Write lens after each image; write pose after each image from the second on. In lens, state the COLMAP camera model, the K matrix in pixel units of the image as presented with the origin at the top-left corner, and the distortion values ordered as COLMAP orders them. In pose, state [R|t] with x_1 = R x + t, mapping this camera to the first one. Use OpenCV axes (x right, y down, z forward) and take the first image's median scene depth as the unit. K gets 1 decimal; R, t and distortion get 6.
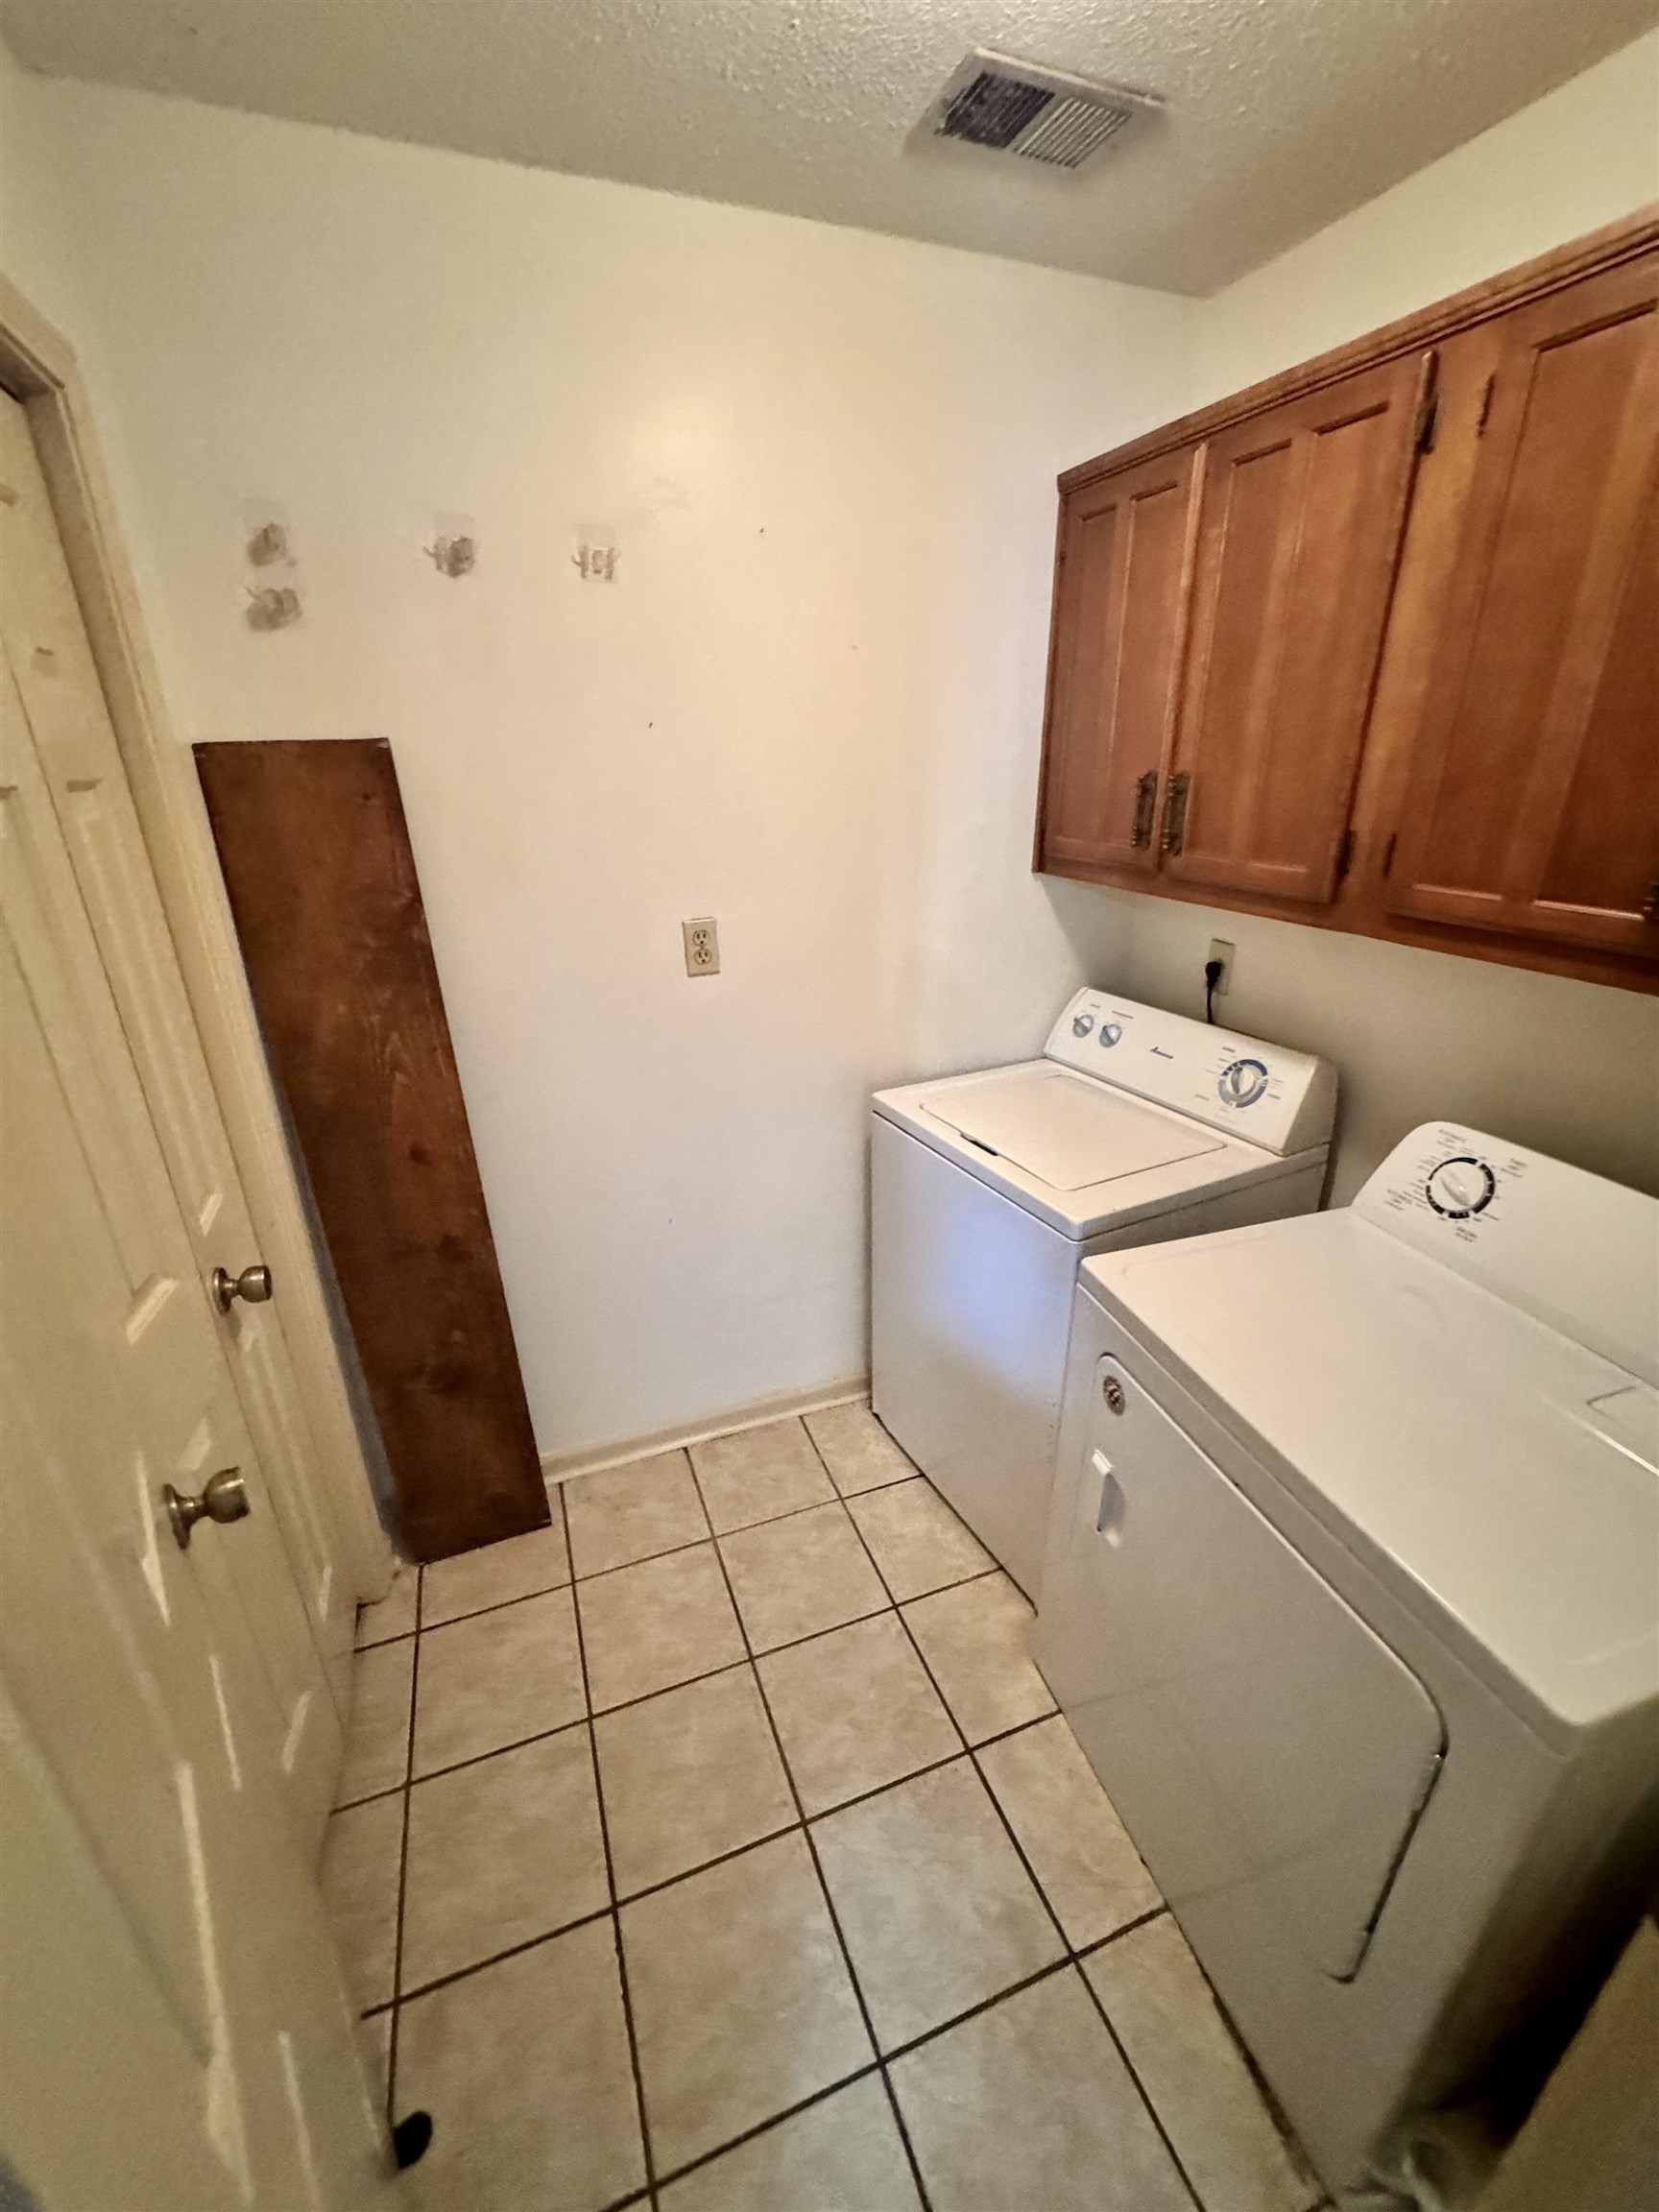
lens RADIAL K [[880.2, 0, 837.5], [0, 880.2, 1098.9], [0, 0, 1]] dist [-0.008860, 0.000017]
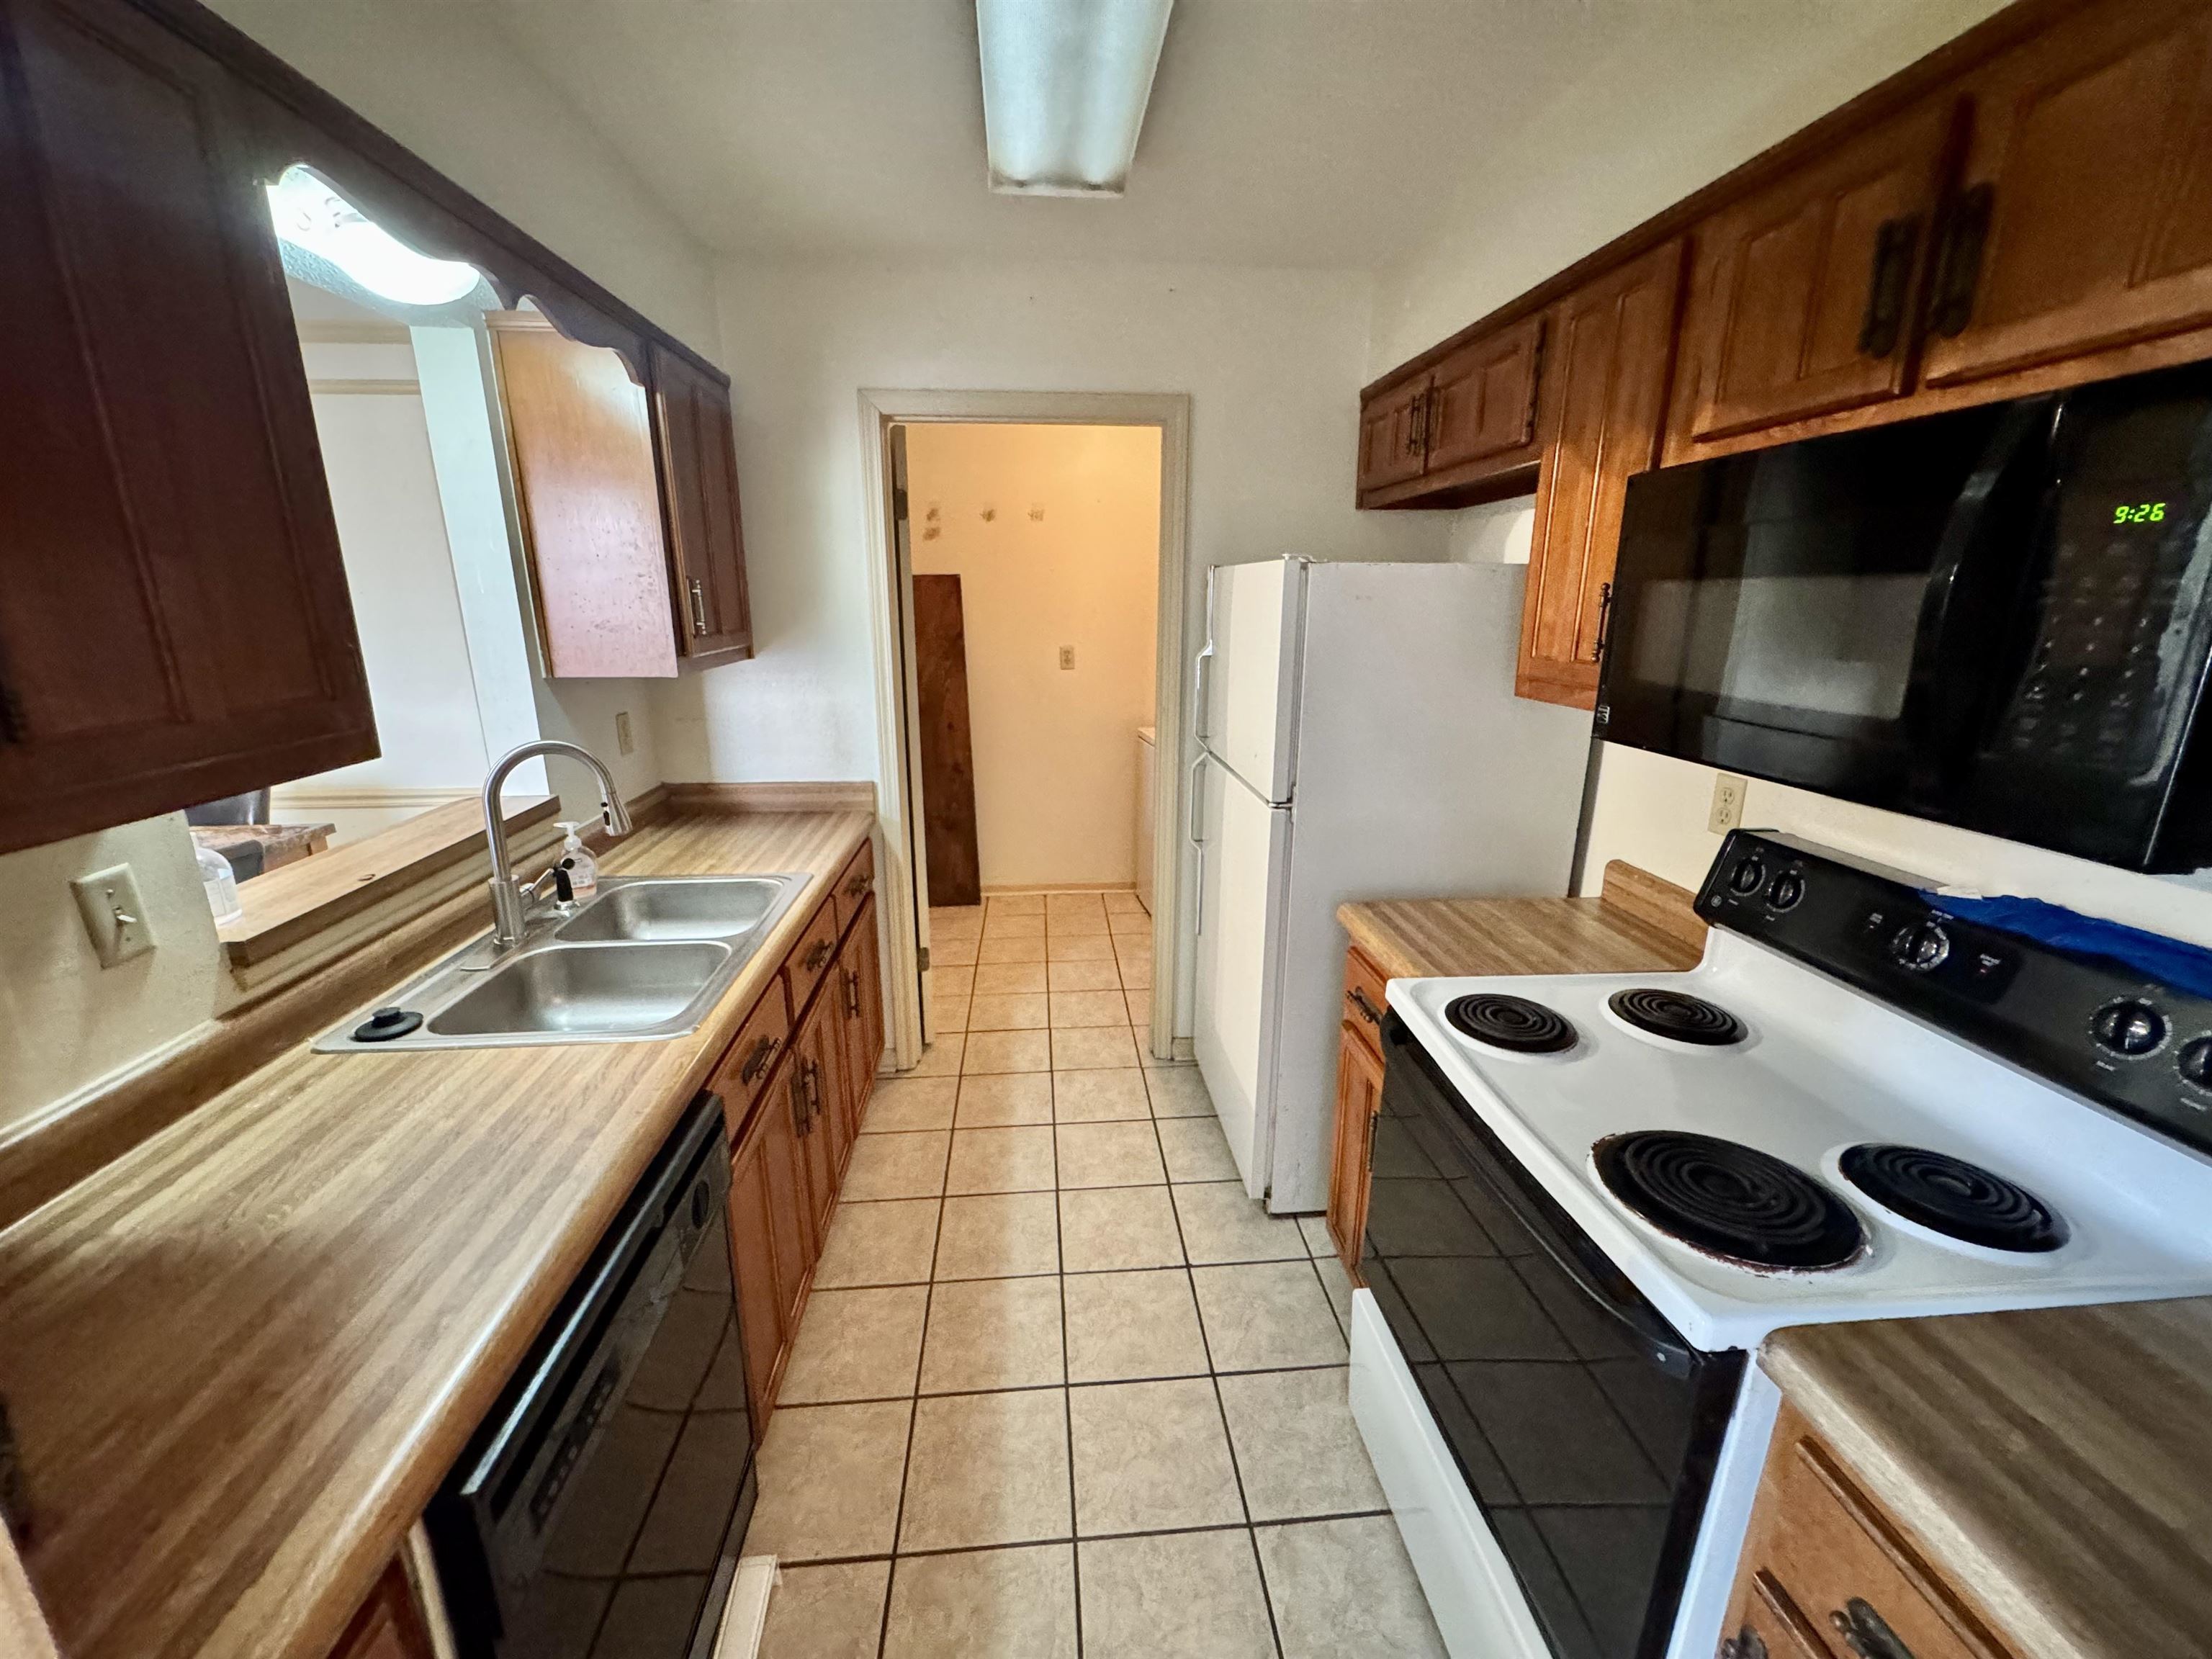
lens RADIAL K [[880.2, 0, 1099.6], [0, 880.2, 828.4], [0, 0, 1]] dist [-0.008860, 0.000017]
pose [[0.959812, 0.080562, -0.268833, 0.640774], [-0.112024, 0.988269, -0.103800, 0.551418], [0.257317, 0.129744, 0.957577, -1.280582]]
